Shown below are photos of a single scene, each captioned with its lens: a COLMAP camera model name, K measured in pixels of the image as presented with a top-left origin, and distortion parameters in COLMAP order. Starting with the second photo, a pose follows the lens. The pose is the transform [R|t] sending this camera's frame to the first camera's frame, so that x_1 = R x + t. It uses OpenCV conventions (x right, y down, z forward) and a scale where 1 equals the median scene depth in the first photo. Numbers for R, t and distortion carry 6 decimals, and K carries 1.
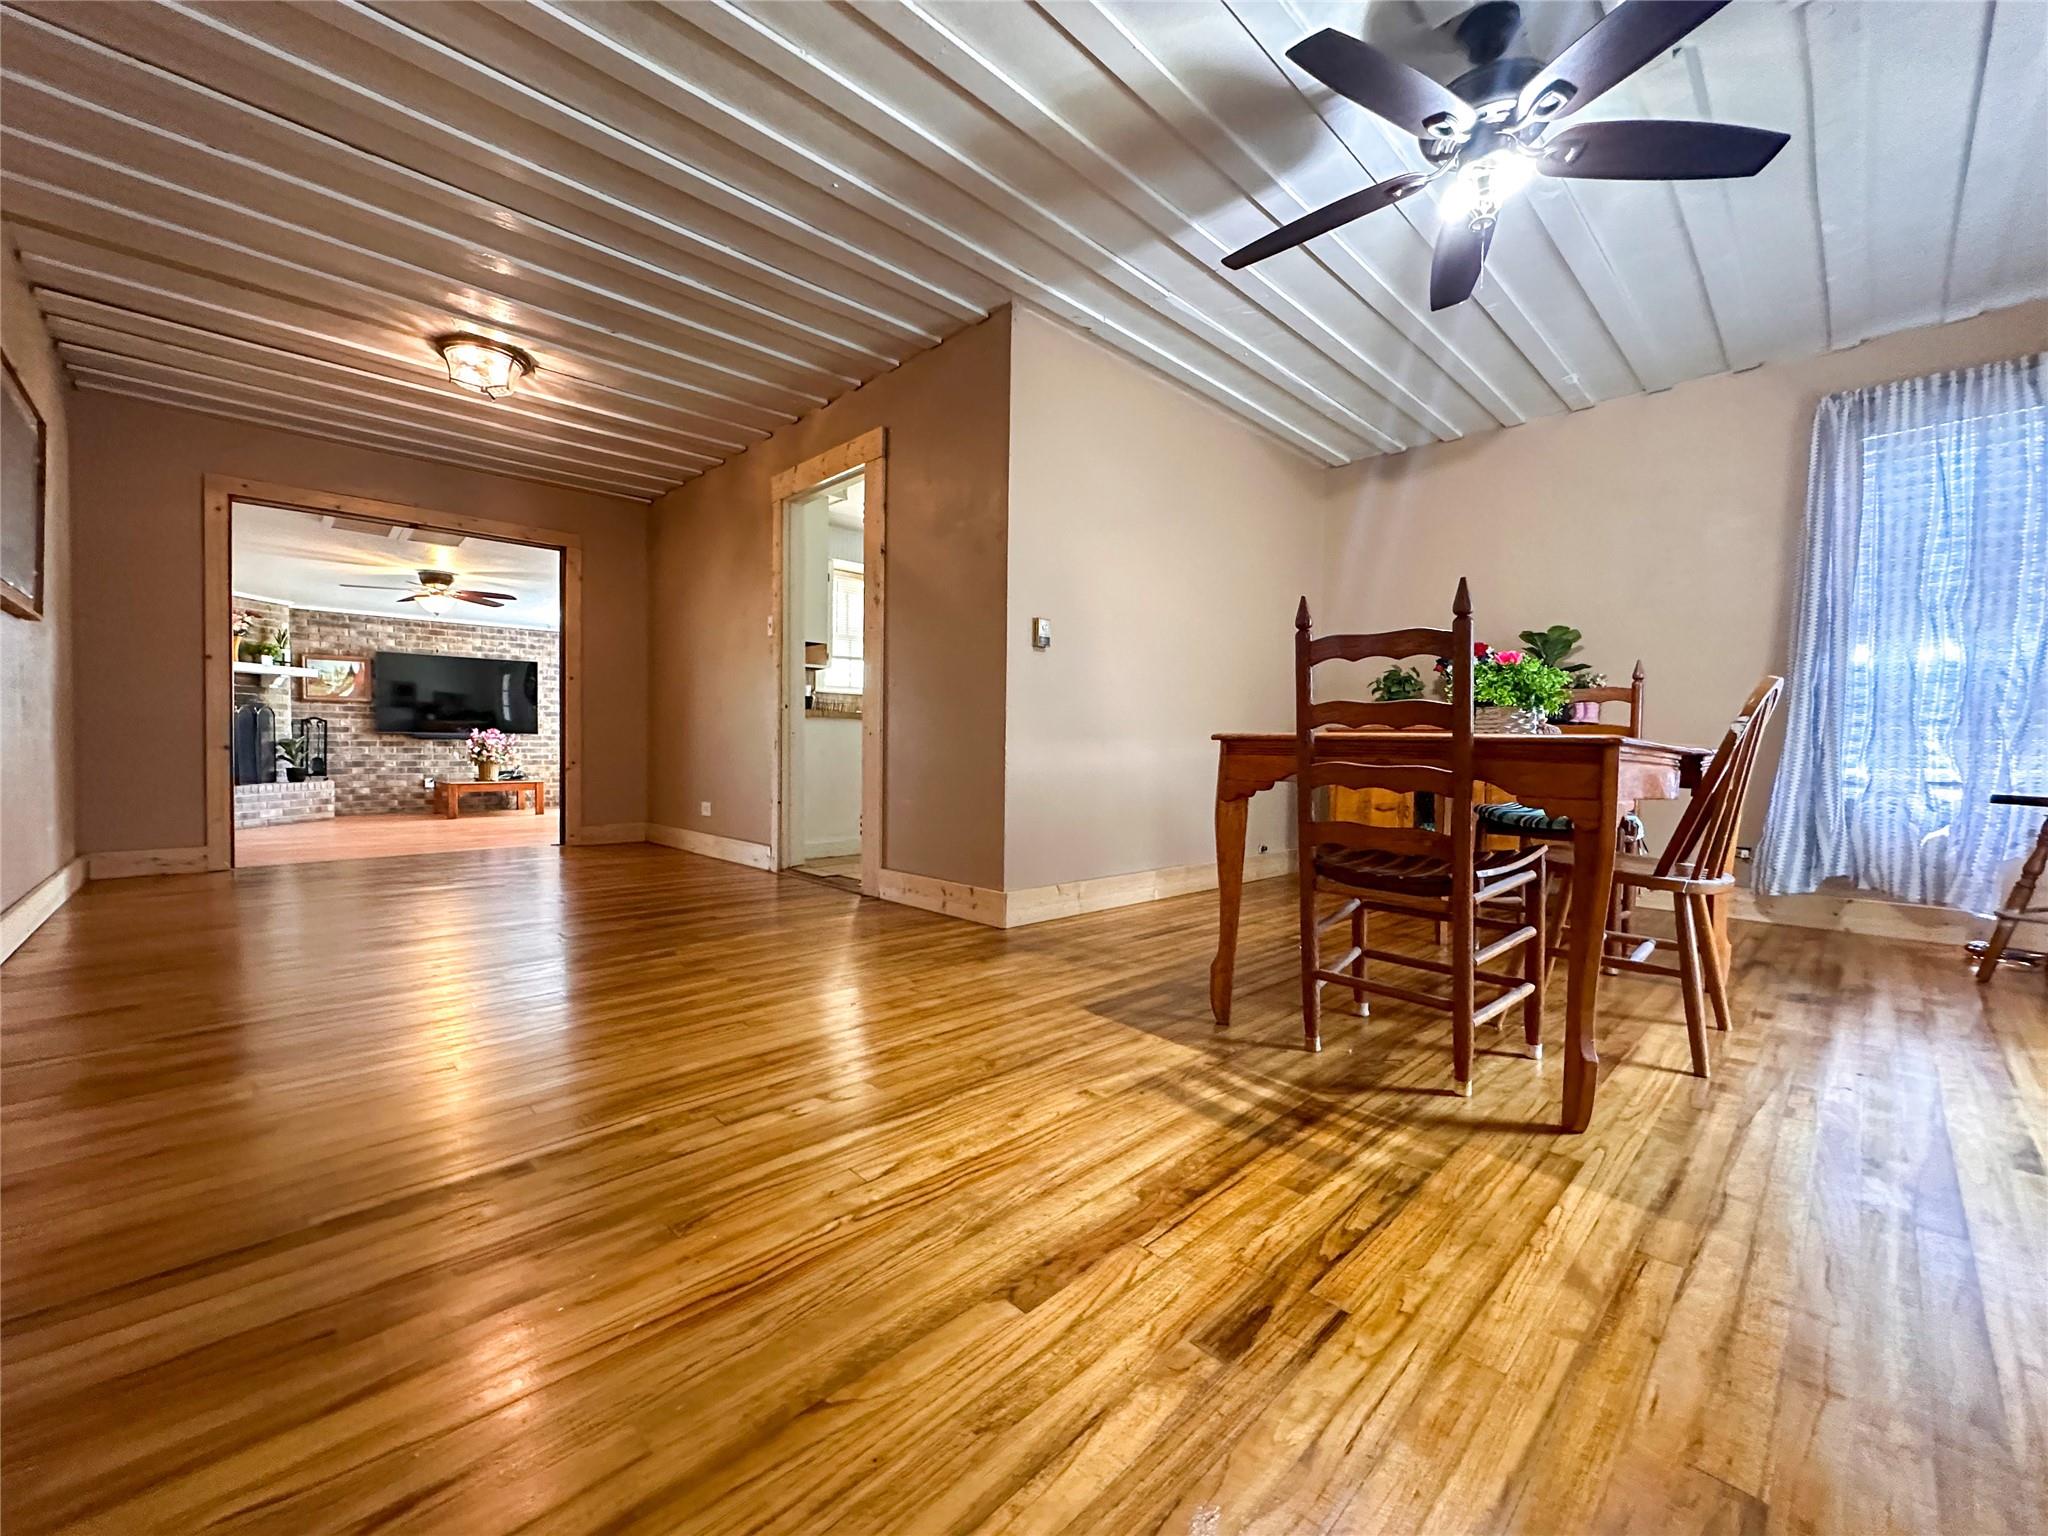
lens RADIAL K [[820.3, 0, 1022.9], [0, 820.3, 768.8], [0, 0, 1]] dist [-0.002628, -0.000525]
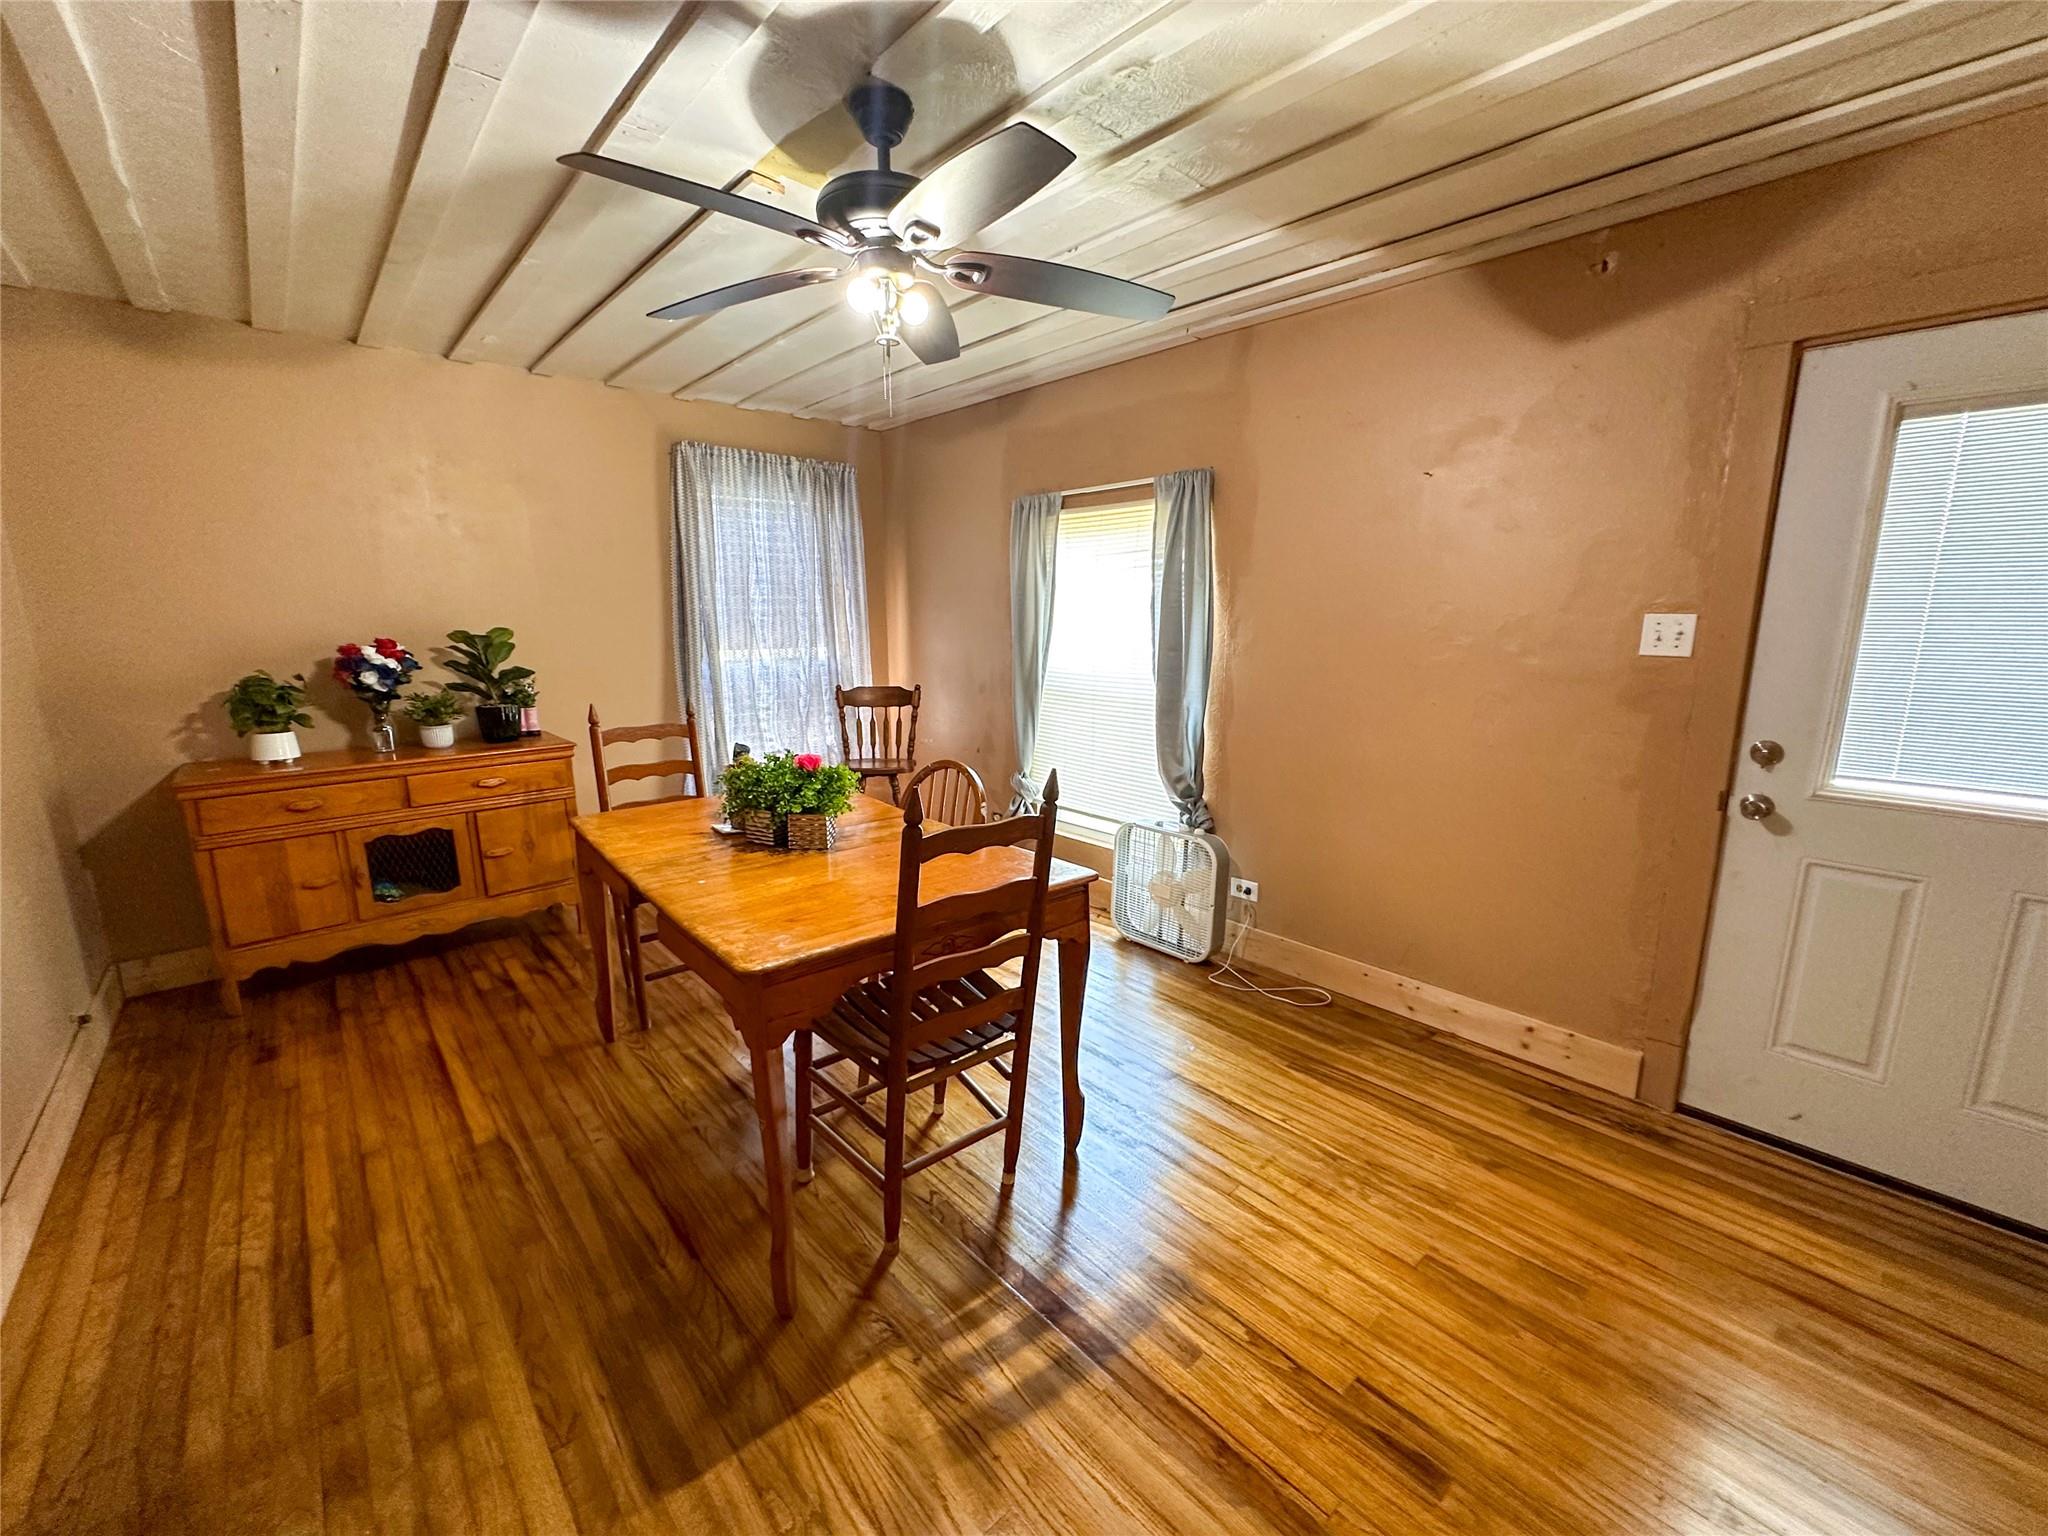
lens RADIAL K [[820.3, 0, 1023.8], [0, 820.3, 769.9], [0, 0, 1]] dist [-0.002628, -0.000525]
pose [[0.033622, -0.206709, 0.977825, -0.092885], [0.032757, 0.978080, 0.205636, -0.079548], [-0.998898, 0.025117, 0.039656, 0.173242]]
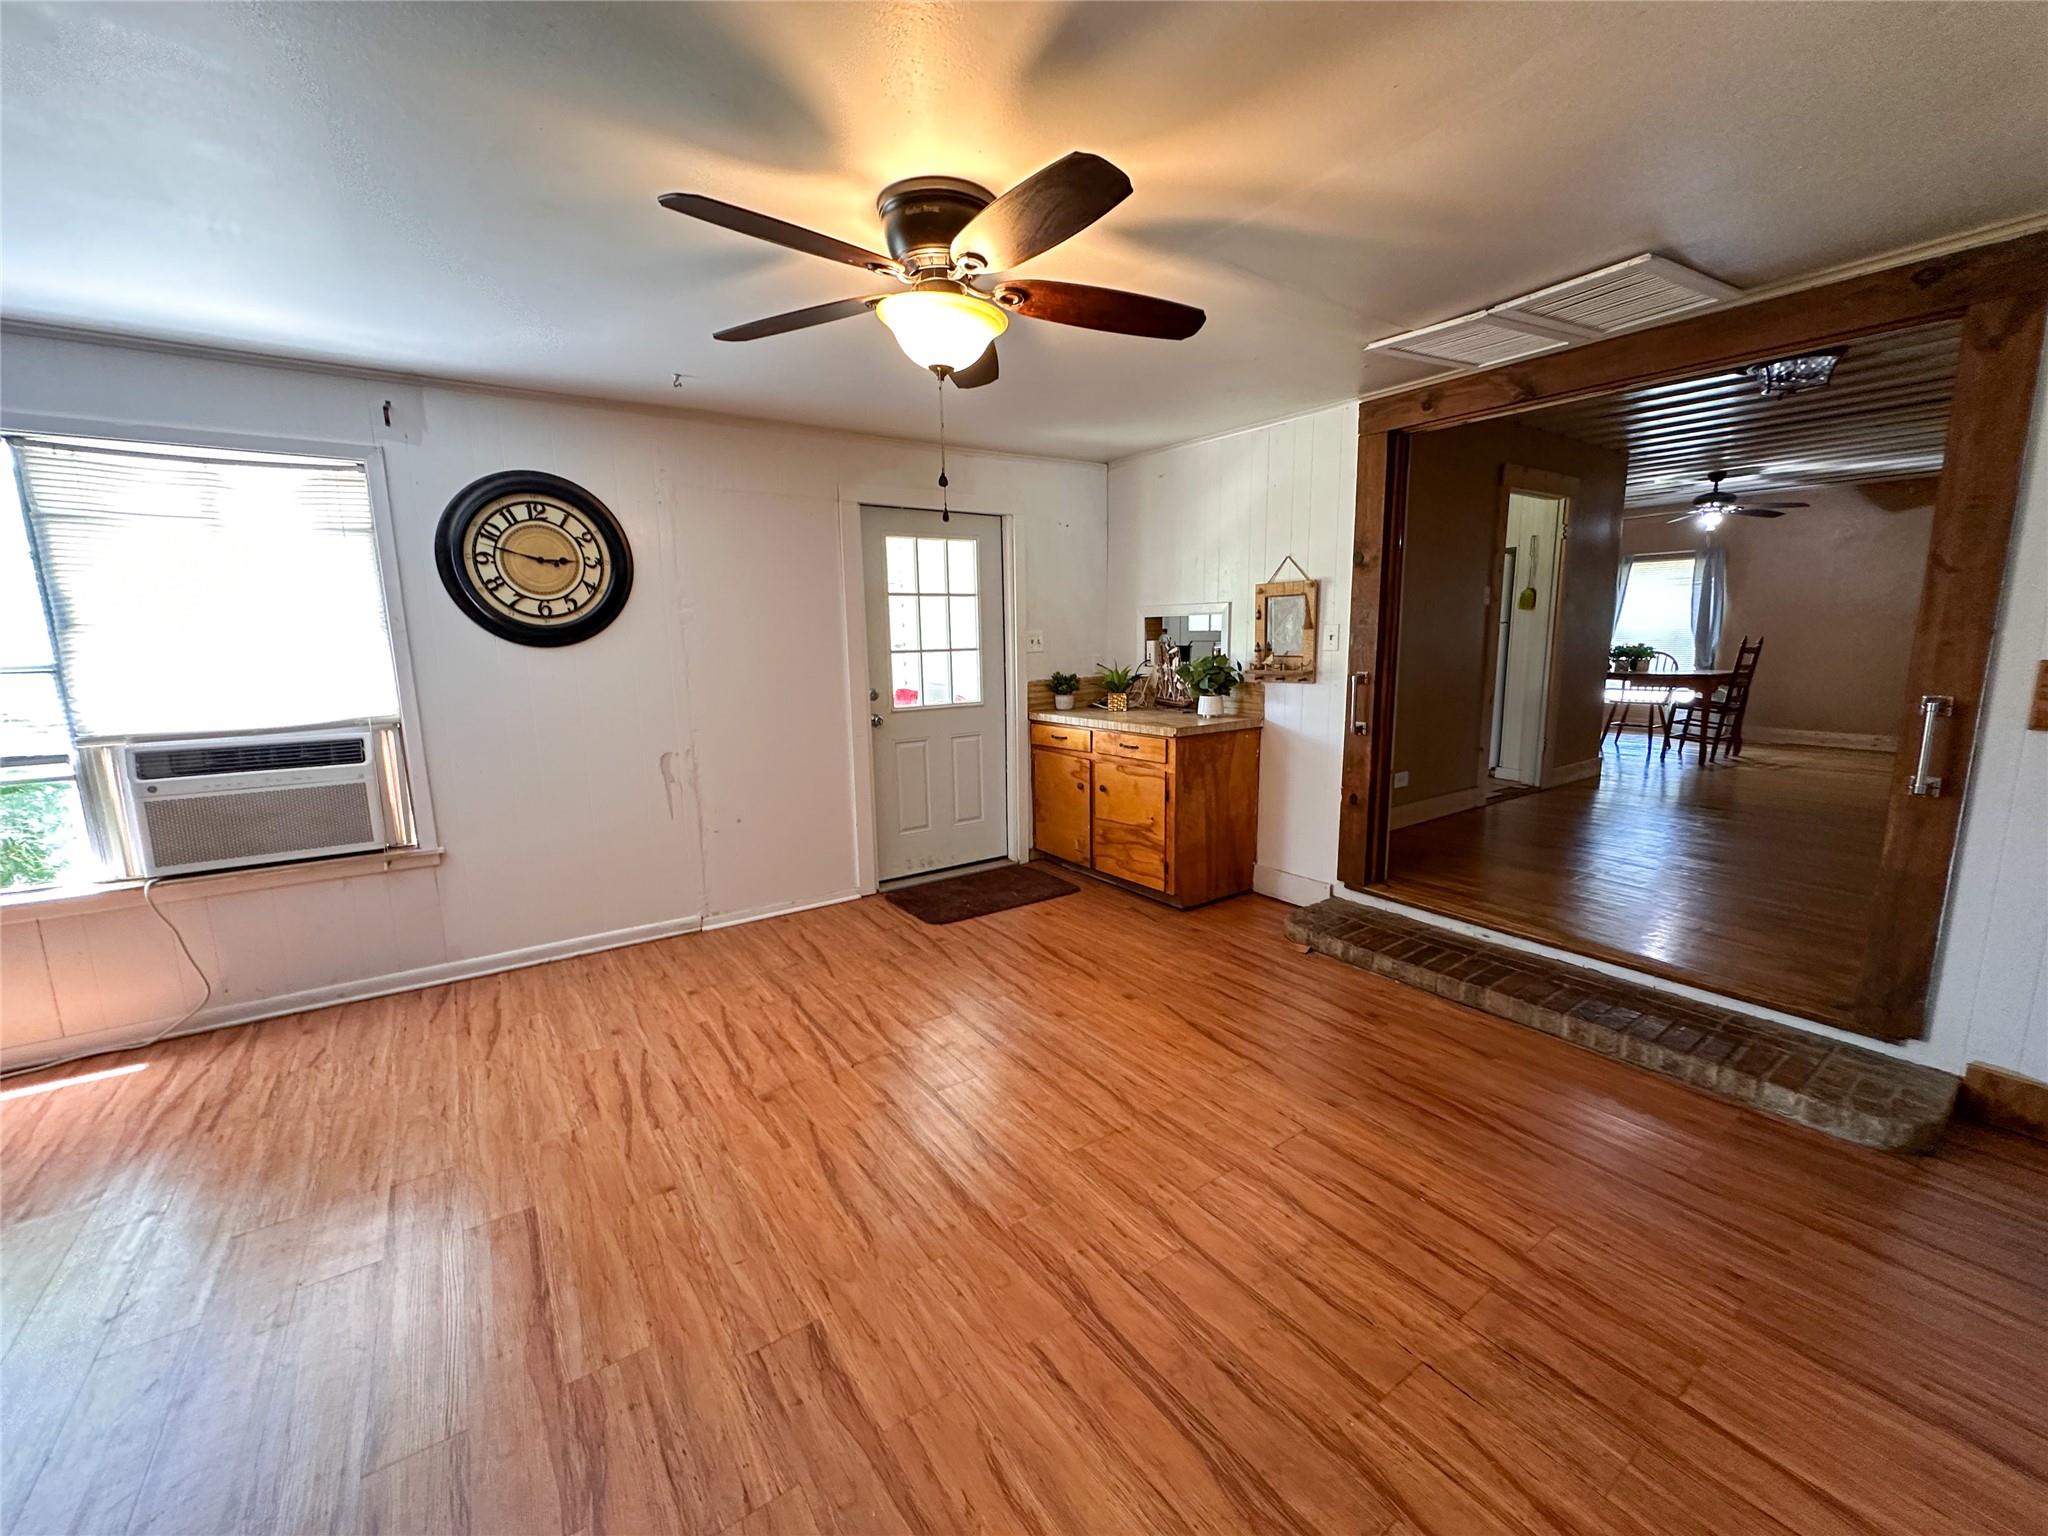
lens RADIAL K [[820.3, 0, 1023.2], [0, 820.3, 766.3], [0, 0, 1]] dist [-0.002628, -0.000525]
pose [[0.165031, -0.178673, 0.969969, -0.763834], [0.045027, 0.983794, 0.173558, -0.083276], [-0.985260, 0.015033, 0.170402, 0.711484]]
